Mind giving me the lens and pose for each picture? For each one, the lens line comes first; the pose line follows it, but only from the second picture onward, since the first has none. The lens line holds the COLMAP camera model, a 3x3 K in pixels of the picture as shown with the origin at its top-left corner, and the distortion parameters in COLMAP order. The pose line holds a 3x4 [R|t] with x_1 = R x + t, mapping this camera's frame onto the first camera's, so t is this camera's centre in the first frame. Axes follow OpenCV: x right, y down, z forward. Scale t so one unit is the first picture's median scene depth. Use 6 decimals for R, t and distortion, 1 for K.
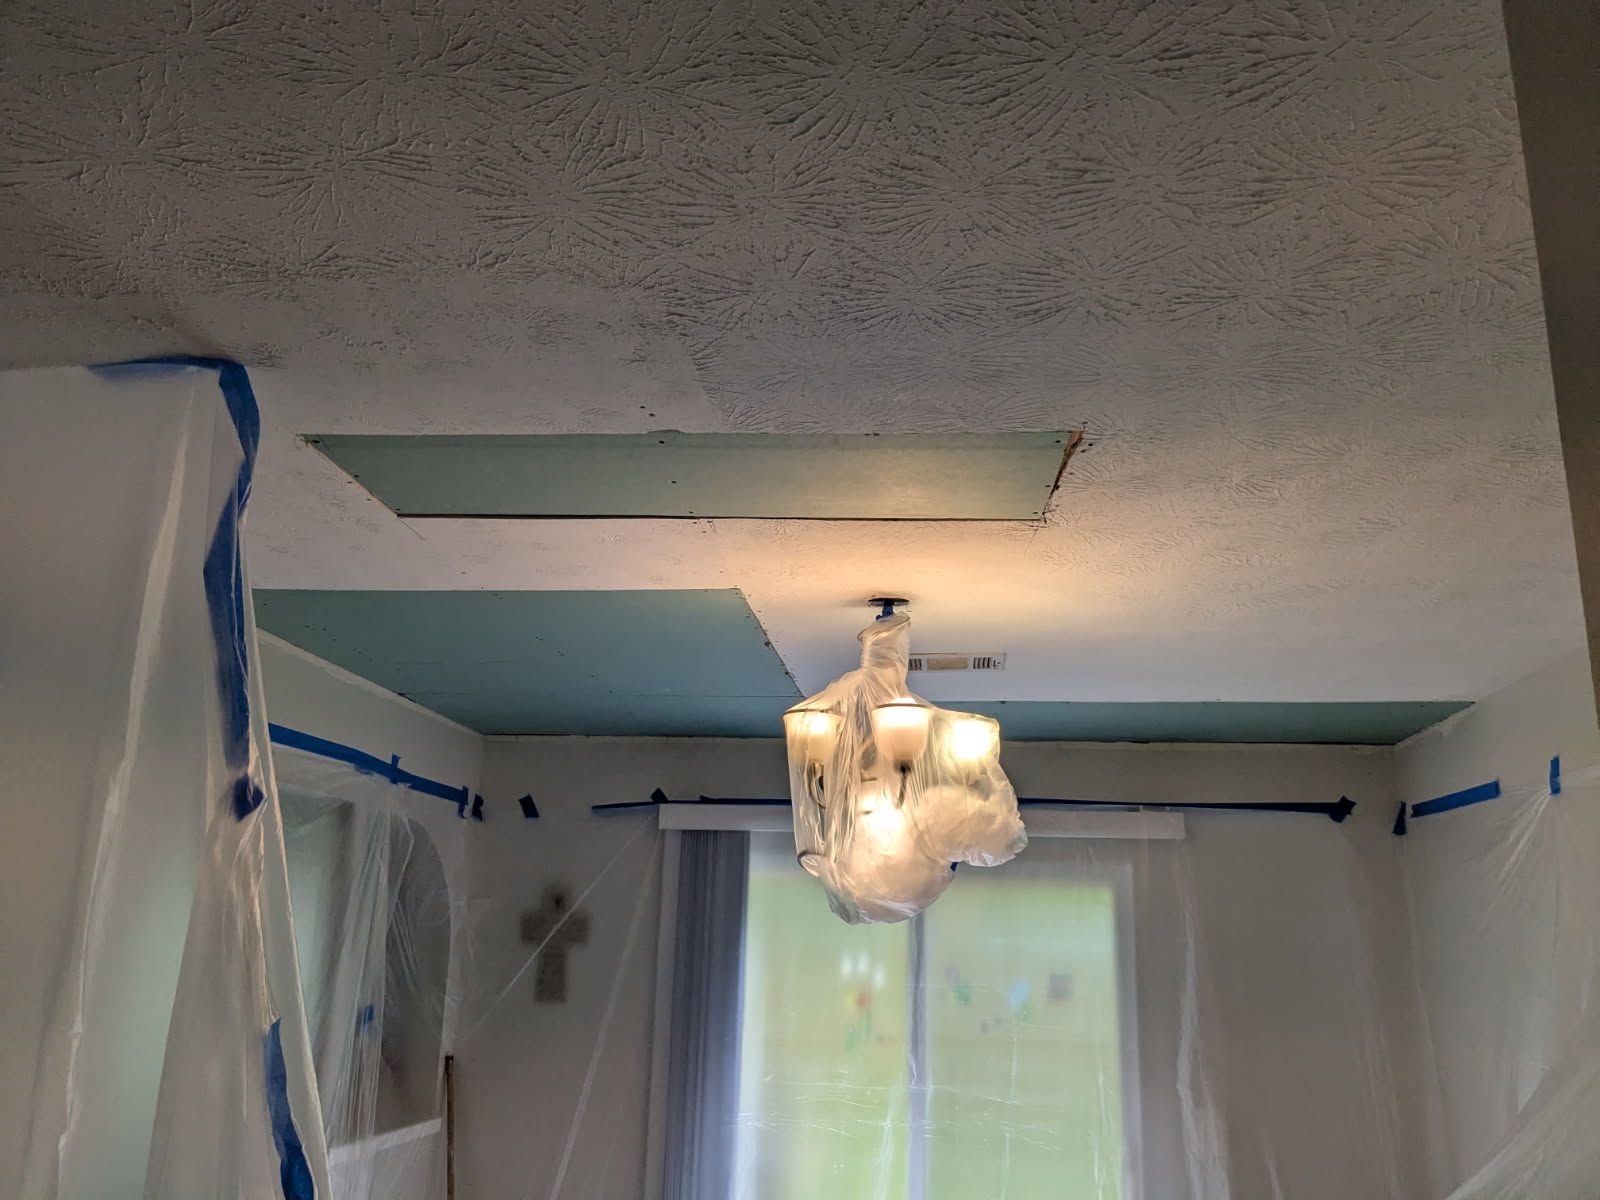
lens RADIAL K [[1296.7, 0, 800.0], [0, 1296.7, 600.0], [0, 0, 1]] dist [-0.000014, -0.007738]
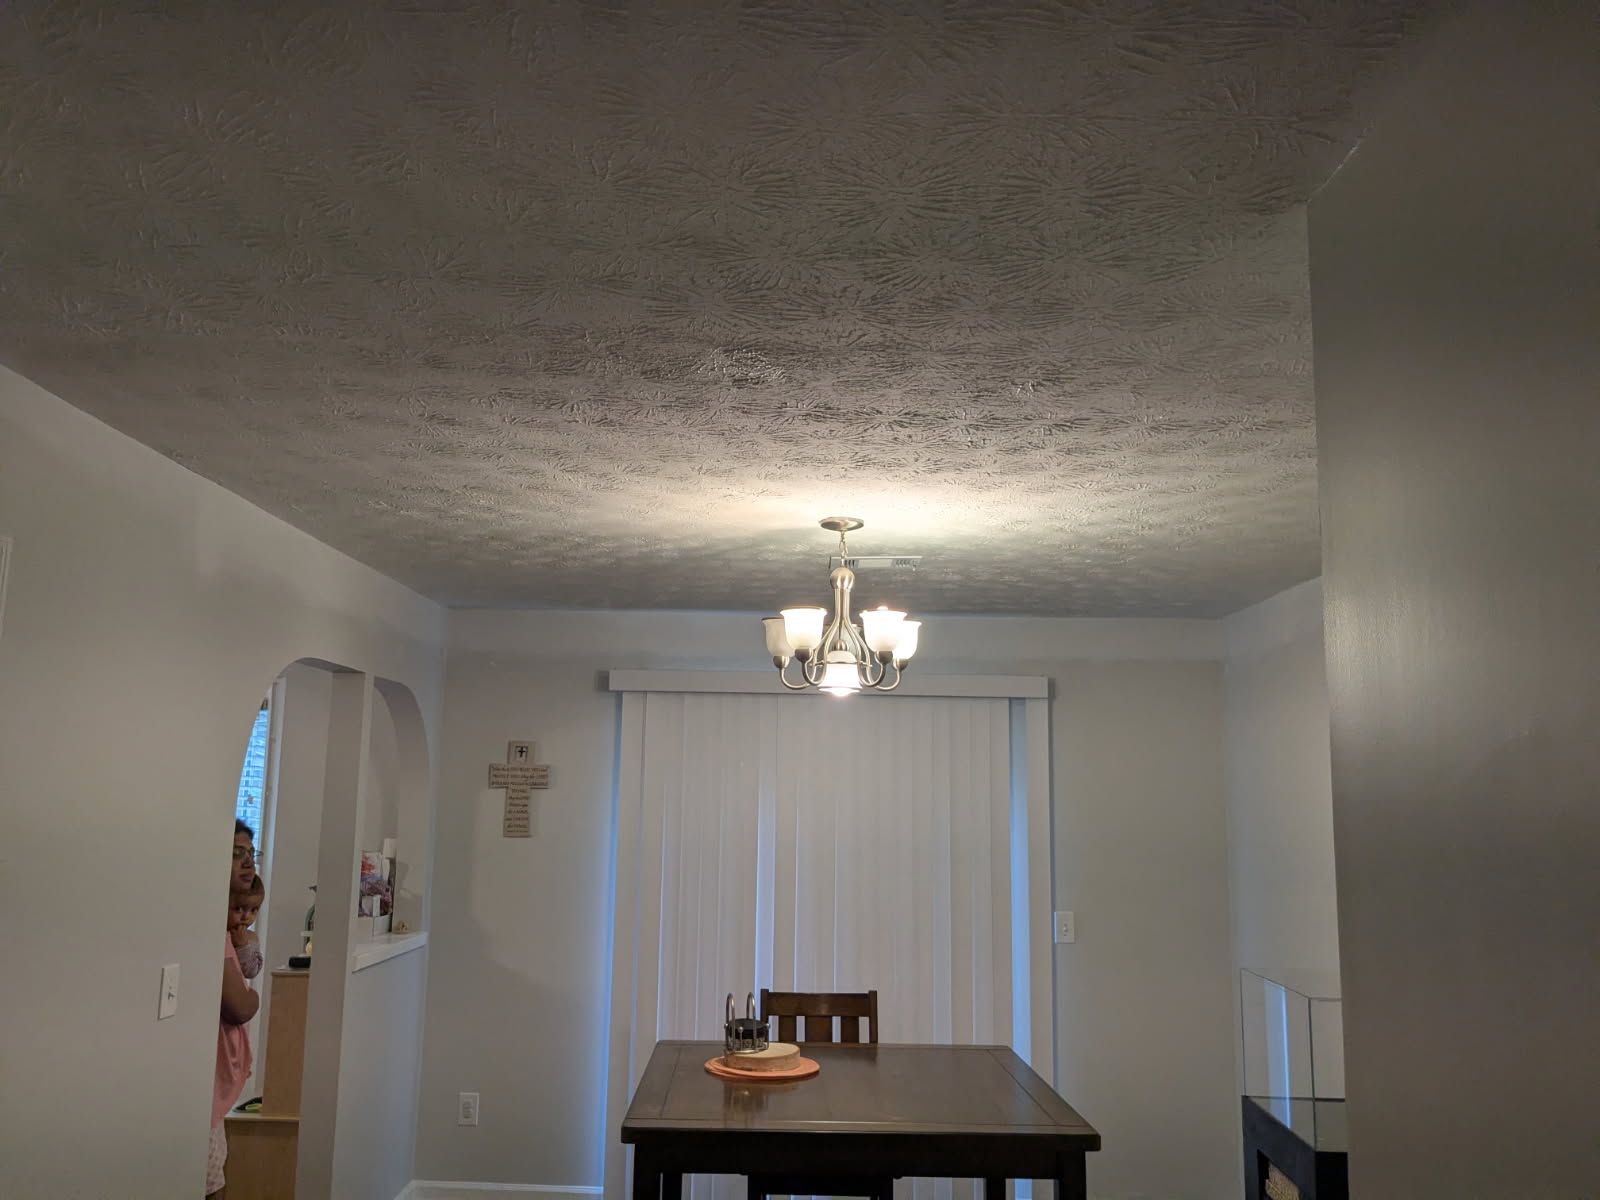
lens RADIAL K [[1296.7, 0, 800.0], [0, 1296.7, 600.0], [0, 0, 1]] dist [-0.000014, -0.007738]
pose [[0.993003, 0.005215, 0.117976, -0.238287], [-0.019476, 0.992576, 0.120054, -0.144753], [-0.116474, -0.121511, 0.985733, -0.479104]]
